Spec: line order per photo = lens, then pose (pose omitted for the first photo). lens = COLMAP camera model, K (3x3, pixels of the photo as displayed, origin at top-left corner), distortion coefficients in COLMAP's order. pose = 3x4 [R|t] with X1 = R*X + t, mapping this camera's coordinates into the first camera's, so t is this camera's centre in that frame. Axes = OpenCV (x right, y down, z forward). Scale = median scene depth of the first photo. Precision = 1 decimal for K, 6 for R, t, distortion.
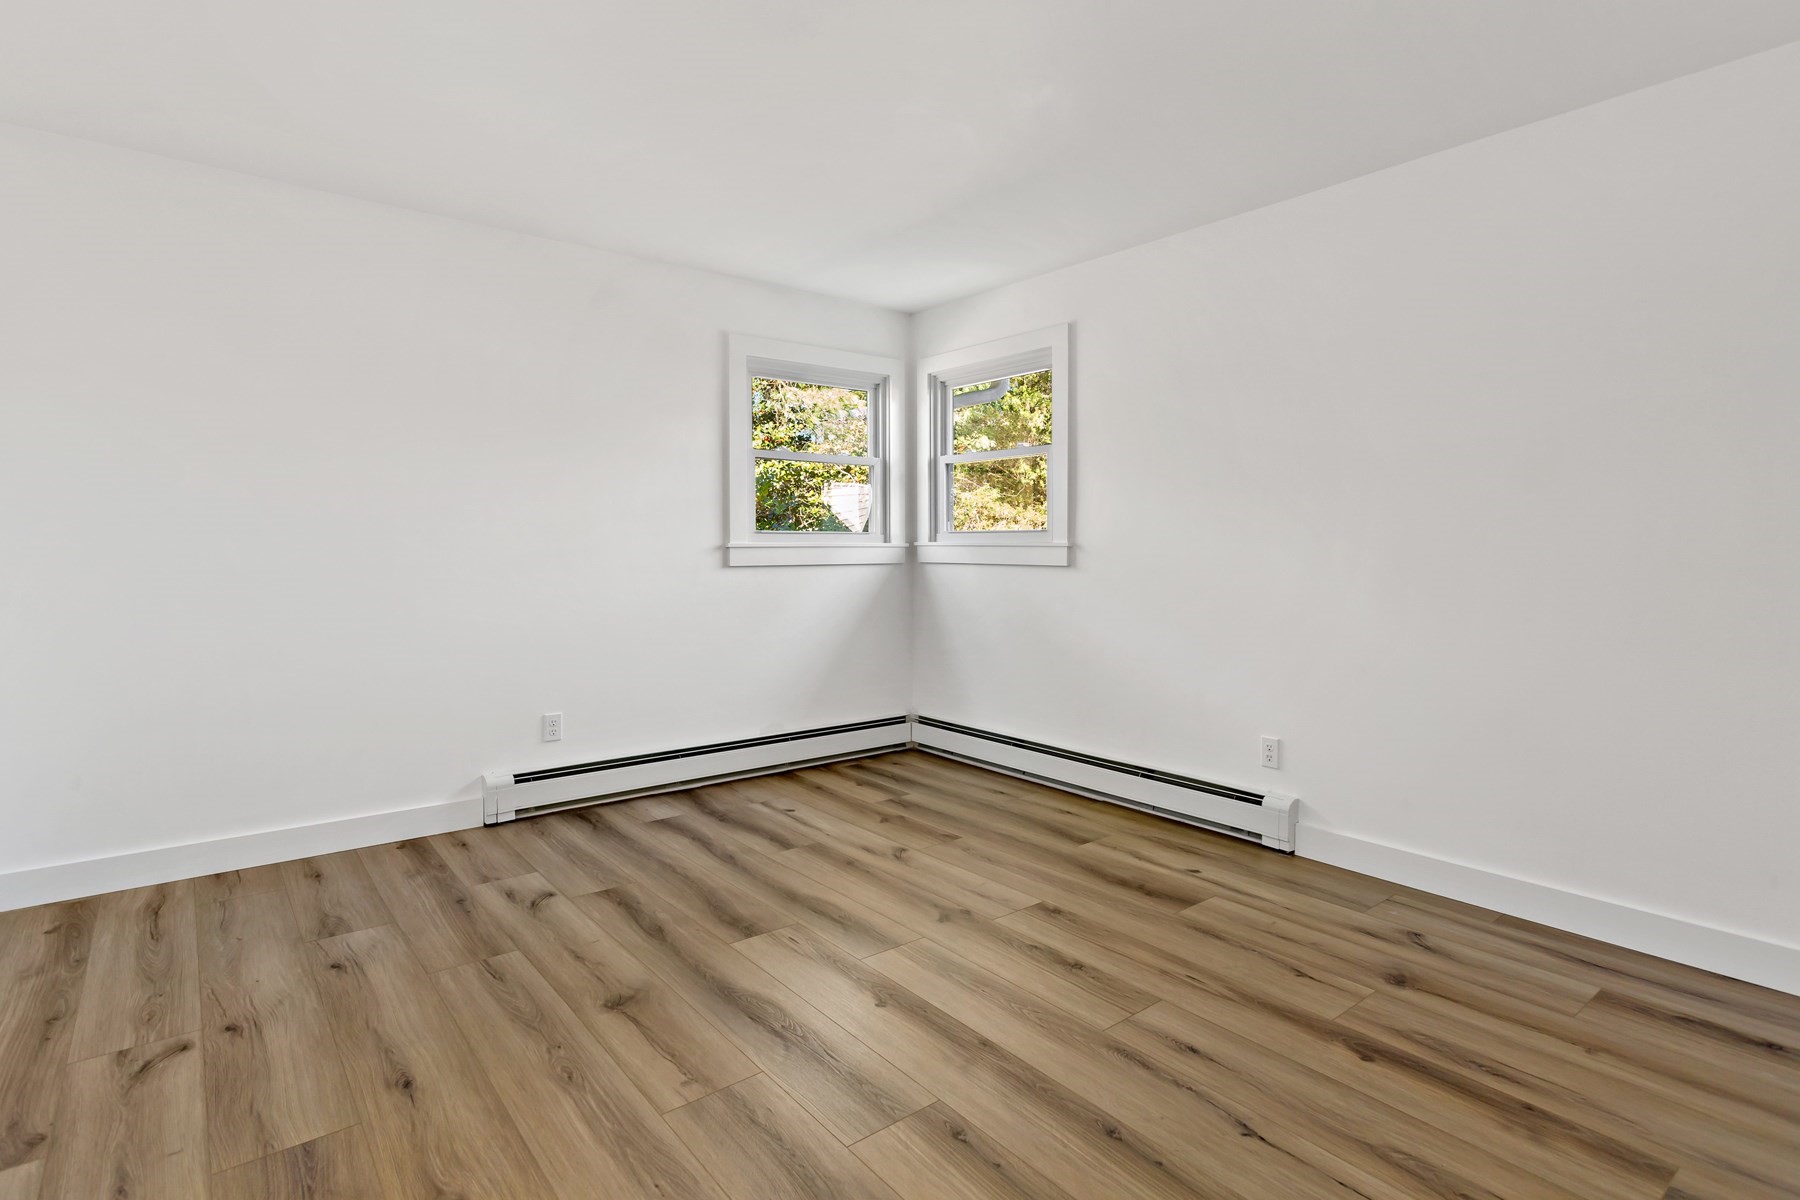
lens RADIAL K [[919.2, 0, 907.0], [0, 919.2, 561.0], [0, 0, 1]] dist [-0.003983, 0.000491]
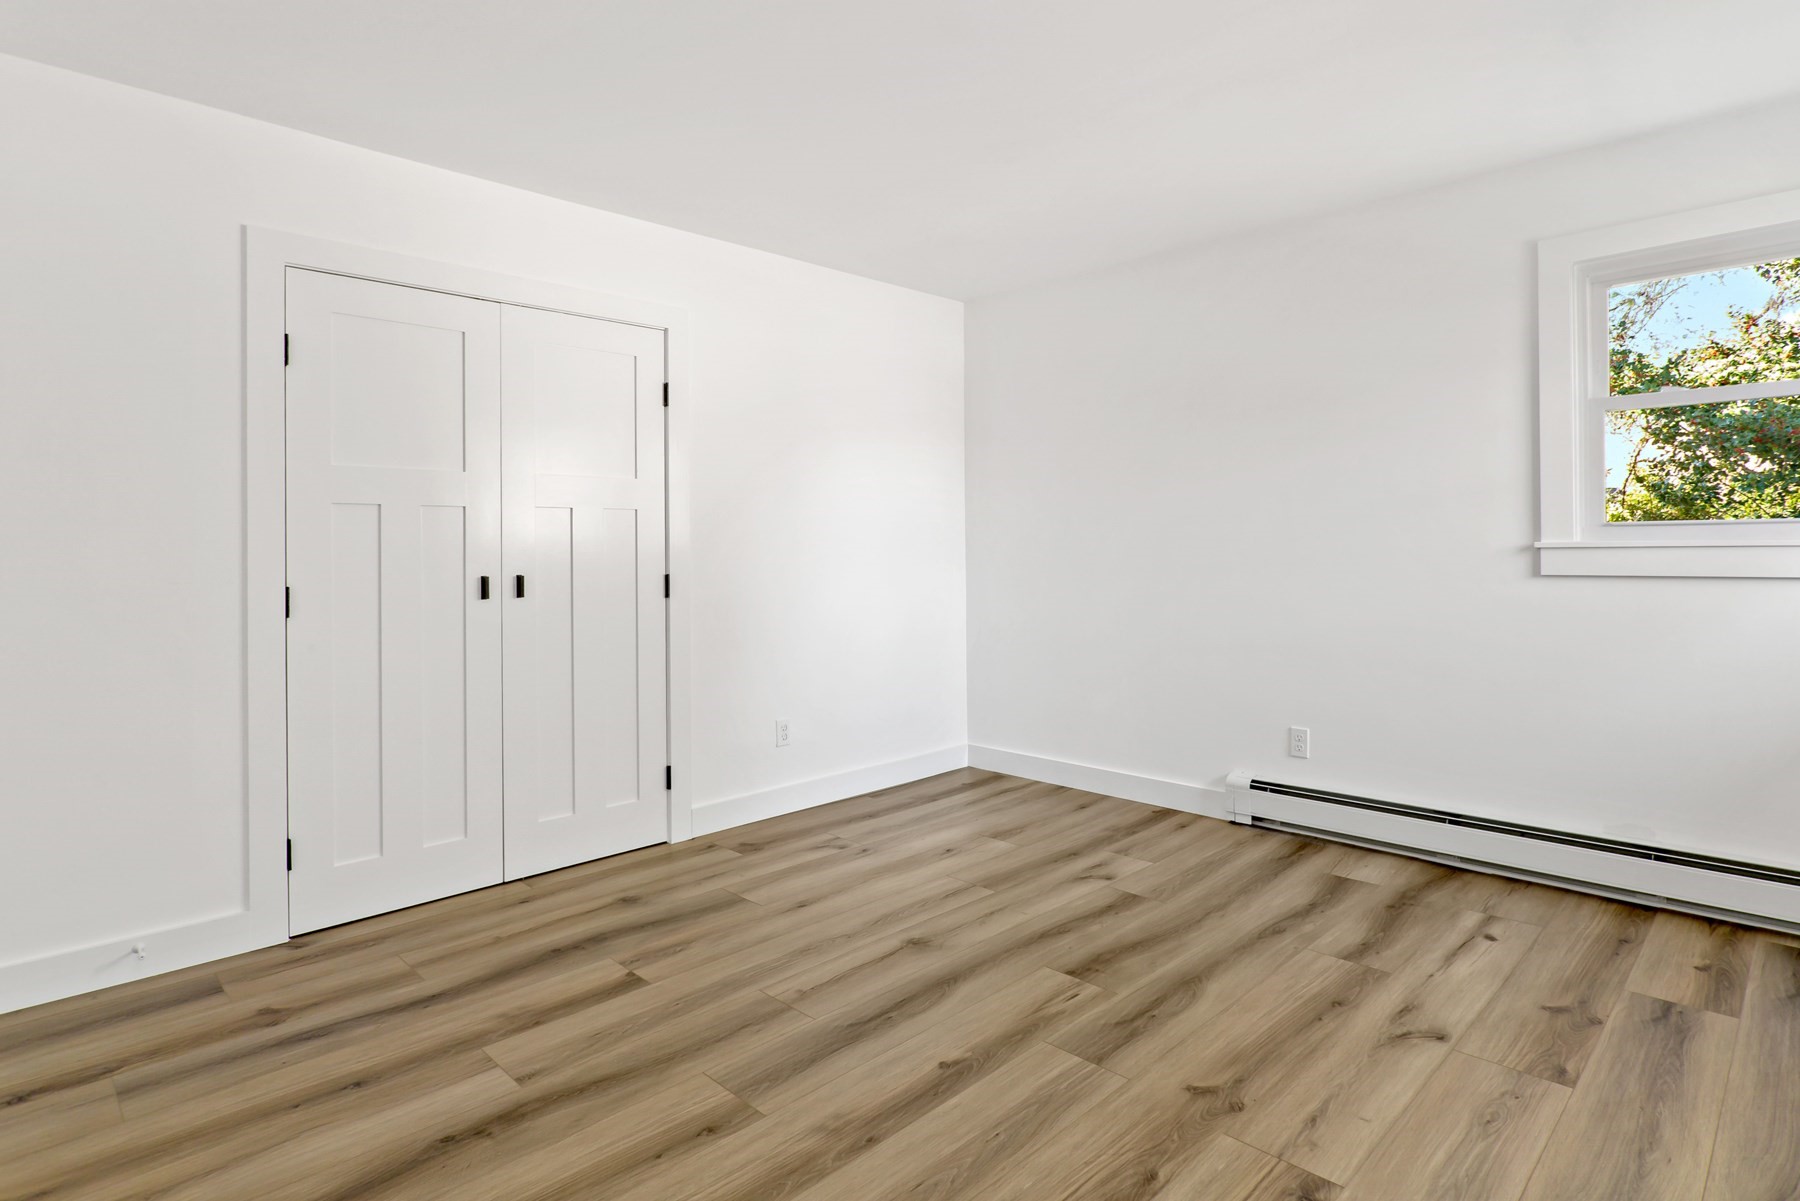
lens RADIAL K [[919.2, 0, 907.0], [0, 919.2, 561.5], [0, 0, 1]] dist [-0.003983, 0.000491]
pose [[0.112139, 0.009549, -0.993647, 0.591767], [-0.005303, 0.999945, 0.009011, -0.011306], [0.993678, 0.004259, 0.112184, 0.596697]]
